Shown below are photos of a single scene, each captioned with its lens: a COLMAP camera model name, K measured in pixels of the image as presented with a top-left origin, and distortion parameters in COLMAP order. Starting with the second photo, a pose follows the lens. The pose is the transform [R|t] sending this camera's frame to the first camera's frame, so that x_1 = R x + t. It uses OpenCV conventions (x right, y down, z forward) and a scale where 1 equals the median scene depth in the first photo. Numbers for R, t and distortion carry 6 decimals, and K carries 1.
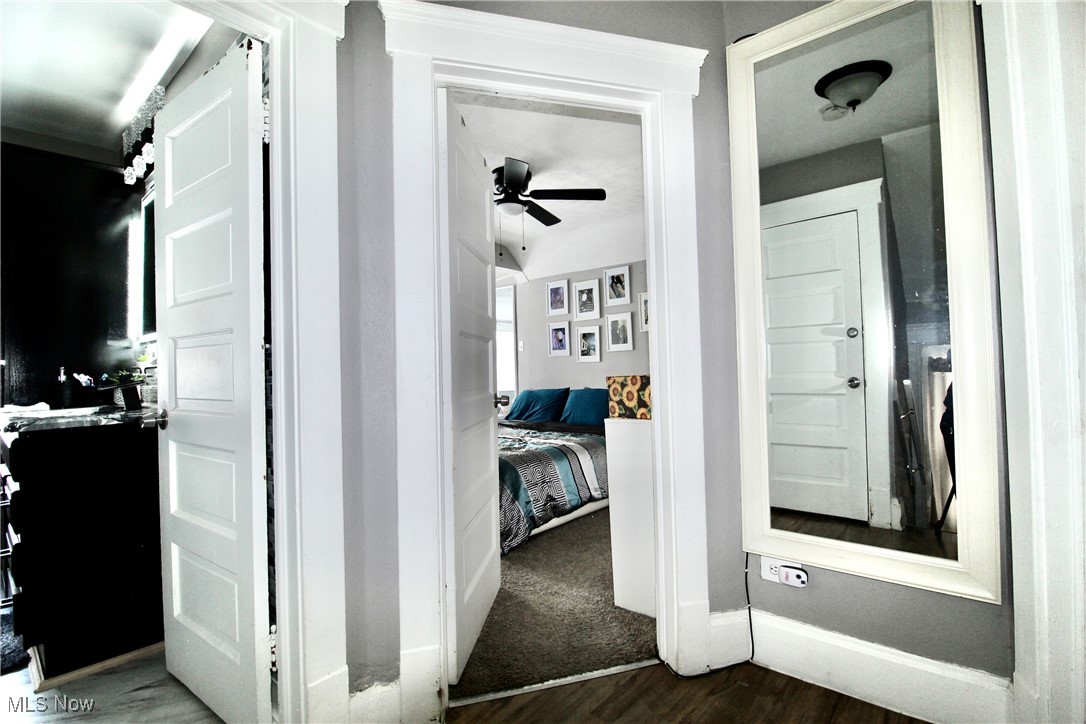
lens RADIAL K [[508.6, 0, 553.3], [0, 508.6, 355.7], [0, 0, 1]] dist [0.001516, -0.011911]
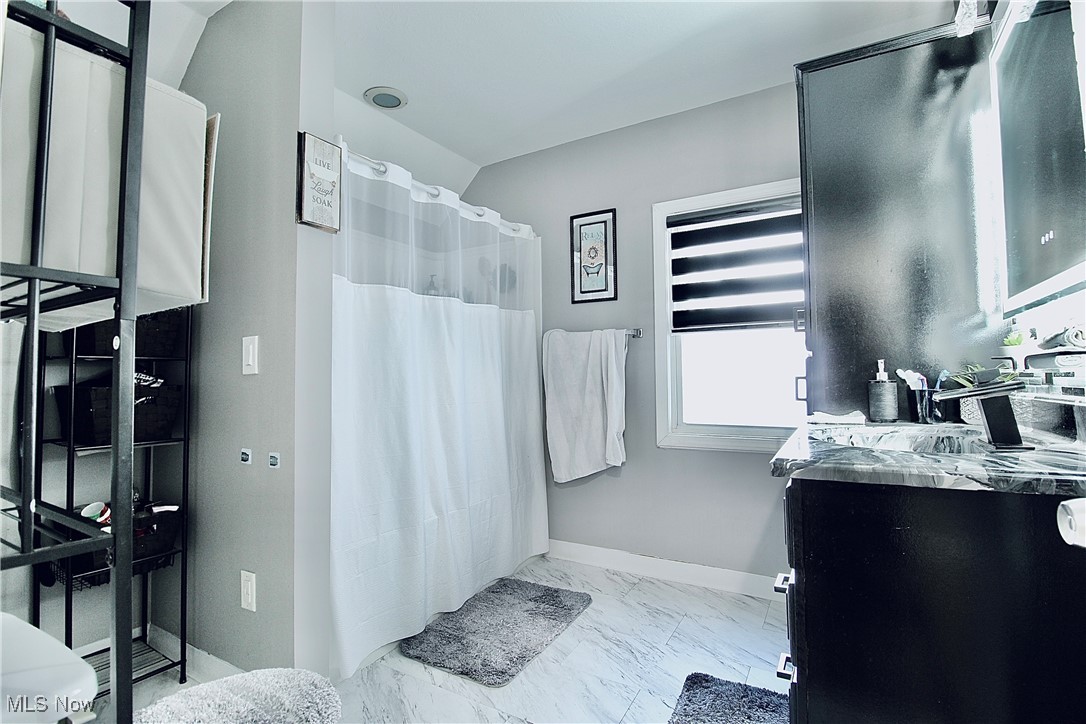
lens RADIAL K [[508.6, 0, 553.3], [0, 508.6, 355.7], [0, 0, 1]] dist [0.001516, -0.011911]
pose [[0.190091, -0.025524, -0.981435, -0.415512], [0.026174, 0.999438, -0.020923, 0.021025], [0.981418, -0.021711, 0.190652, 0.464470]]
